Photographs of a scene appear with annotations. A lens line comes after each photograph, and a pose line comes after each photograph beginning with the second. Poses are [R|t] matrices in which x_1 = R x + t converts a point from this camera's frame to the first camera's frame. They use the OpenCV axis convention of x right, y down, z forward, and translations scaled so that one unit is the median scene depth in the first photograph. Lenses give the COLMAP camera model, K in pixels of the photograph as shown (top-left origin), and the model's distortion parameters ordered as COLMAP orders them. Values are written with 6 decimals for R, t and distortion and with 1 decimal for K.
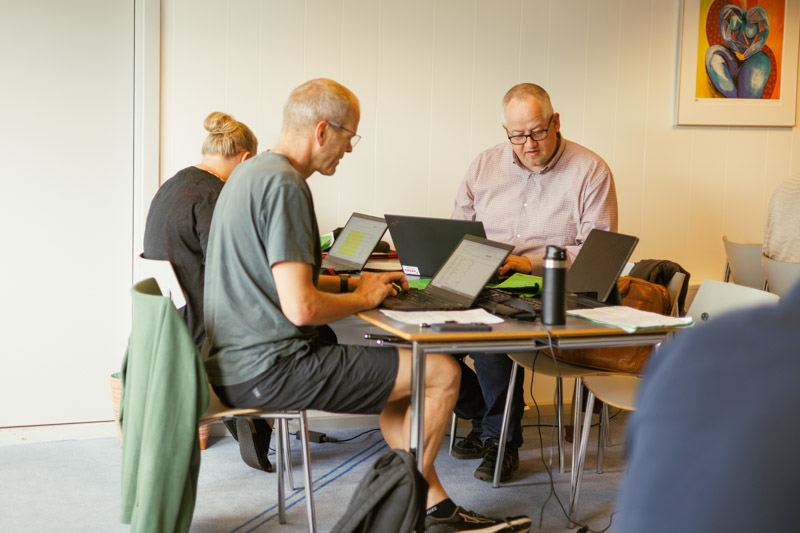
lens RADIAL K [[1310.3, 0, 400.0], [0, 1310.3, 266.5], [0, 0, 1]] dist [0.201621, 0.052033]
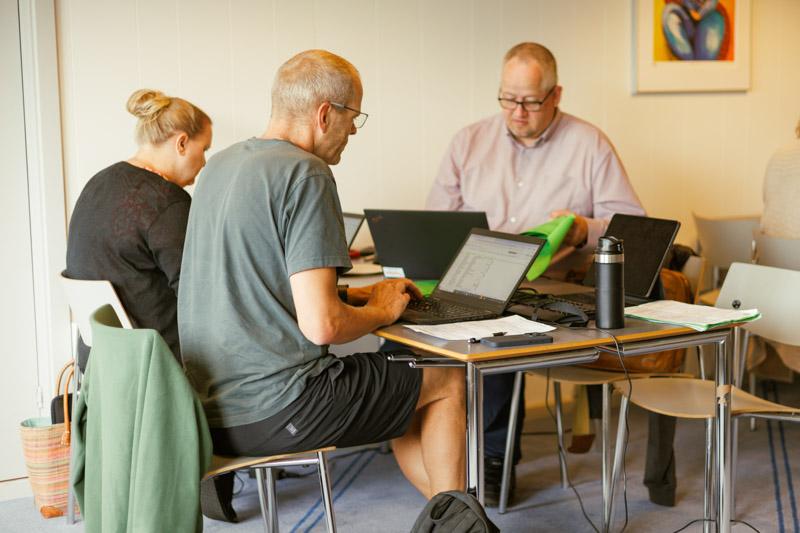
lens RADIAL K [[1310.3, 0, 400.0], [0, 1310.3, 266.5], [0, 0, 1]] dist [0.201621, 0.052033]
pose [[0.971518, -0.064210, 0.228101, -0.204161], [0.059194, 0.997832, 0.028771, -0.028264], [-0.229454, -0.014449, 0.973212, 0.182648]]
